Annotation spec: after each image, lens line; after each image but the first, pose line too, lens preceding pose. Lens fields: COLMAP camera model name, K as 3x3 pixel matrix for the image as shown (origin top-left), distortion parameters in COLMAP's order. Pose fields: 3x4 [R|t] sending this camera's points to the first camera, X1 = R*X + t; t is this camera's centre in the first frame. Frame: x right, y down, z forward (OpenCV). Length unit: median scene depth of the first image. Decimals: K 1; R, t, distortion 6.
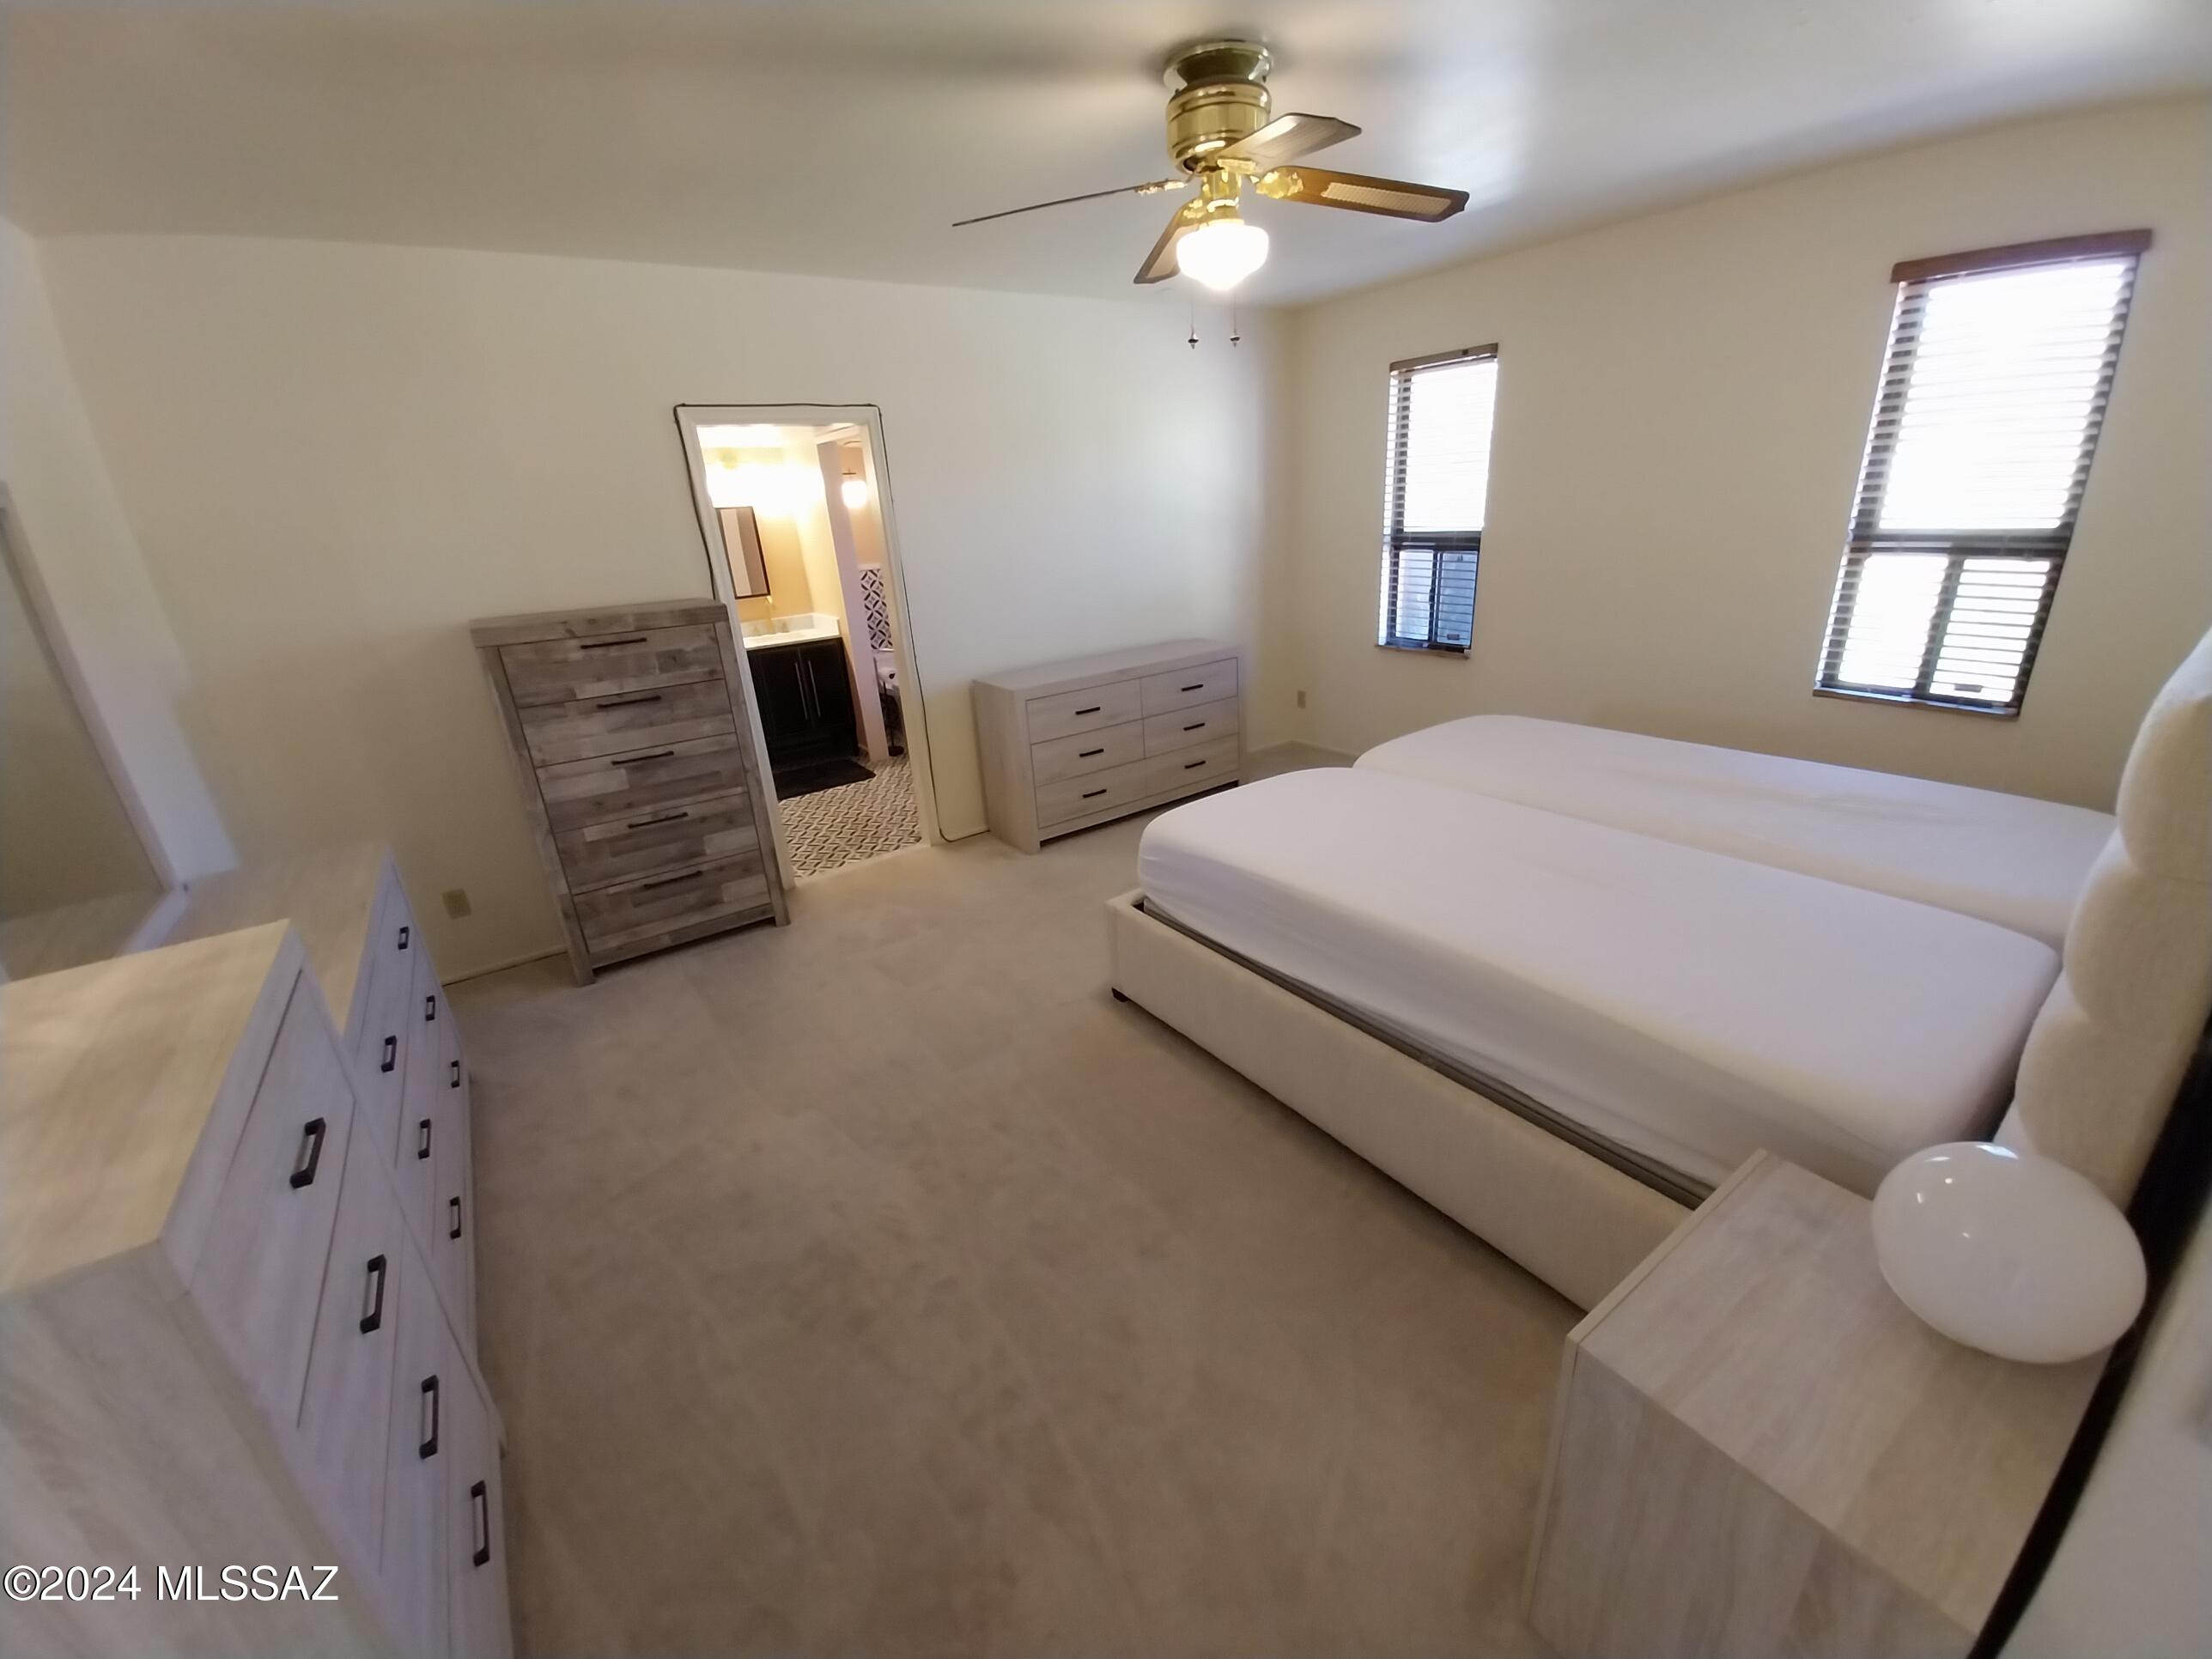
lens RADIAL K [[889.1, 0, 1090.8], [0, 889.1, 849.5], [0, 0, 1]] dist [-0.018314, -0.000292]
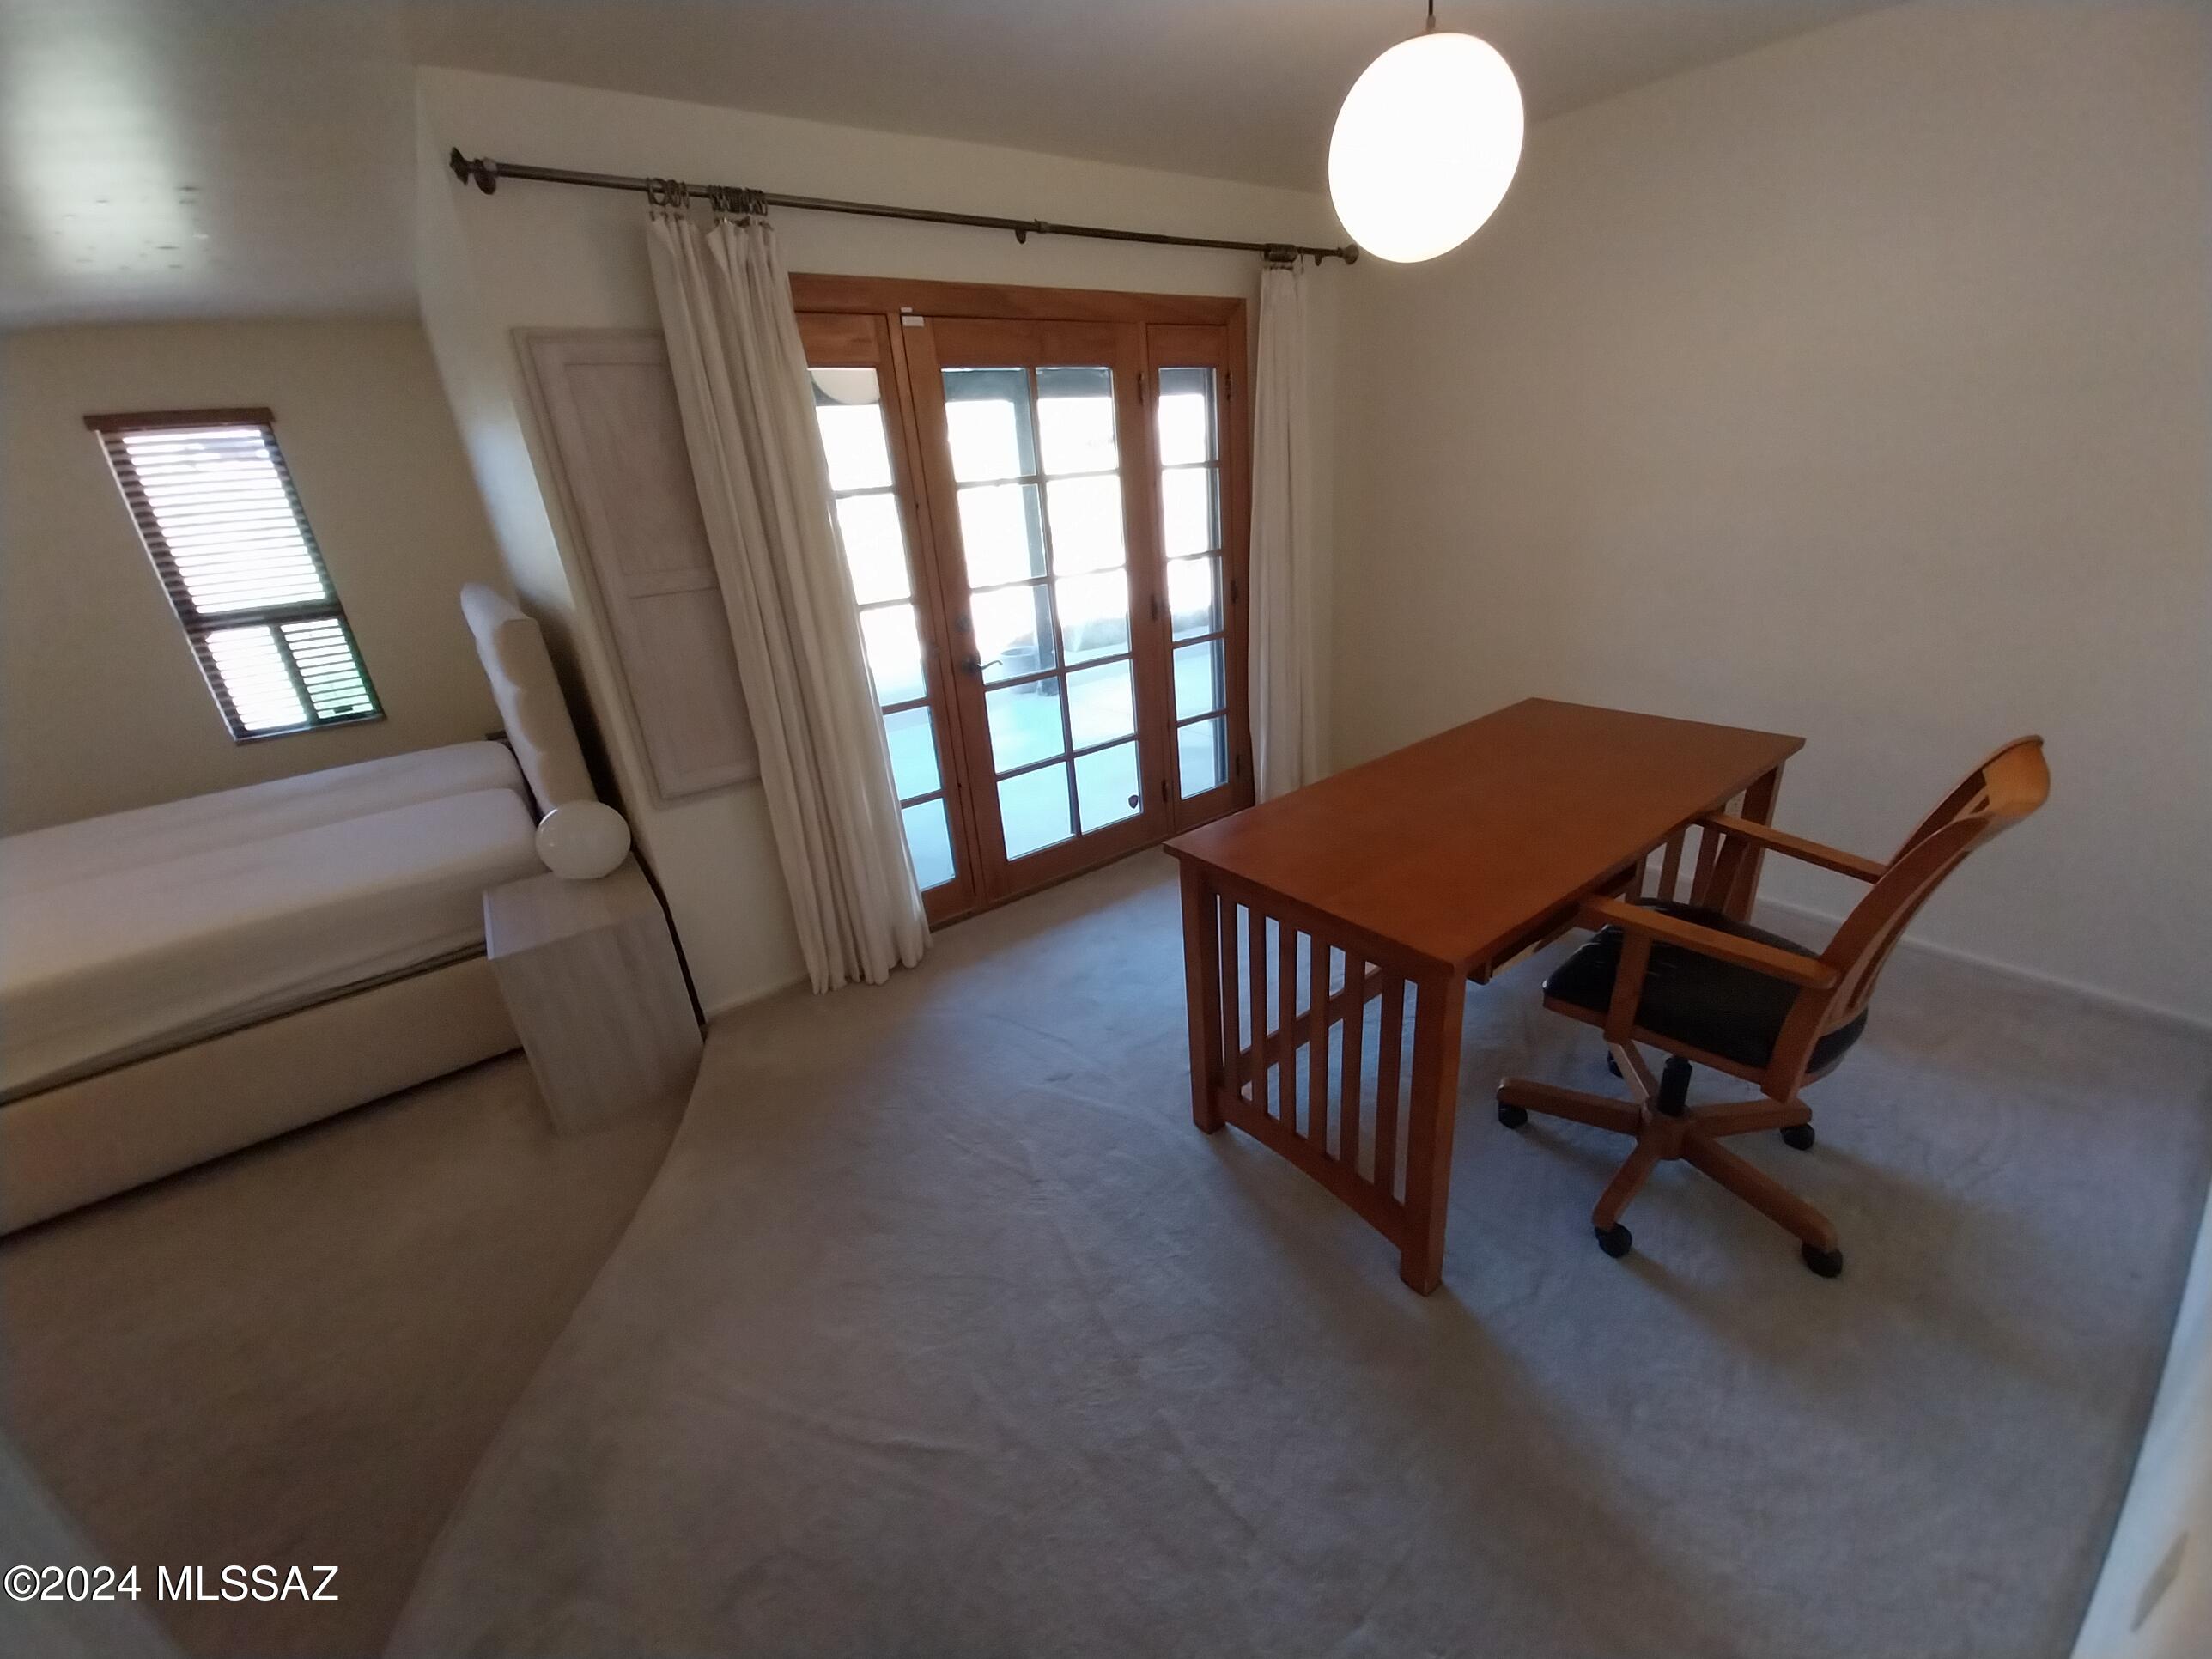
lens RADIAL K [[889.1, 0, 1116.6], [0, 889.1, 816.1], [0, 0, 1]] dist [-0.018314, -0.000292]
pose [[-0.022539, -0.310884, 0.950181, -0.441328], [0.437132, 0.851691, 0.289029, 0.104655], [-0.899115, 0.421869, 0.116702, -0.229545]]
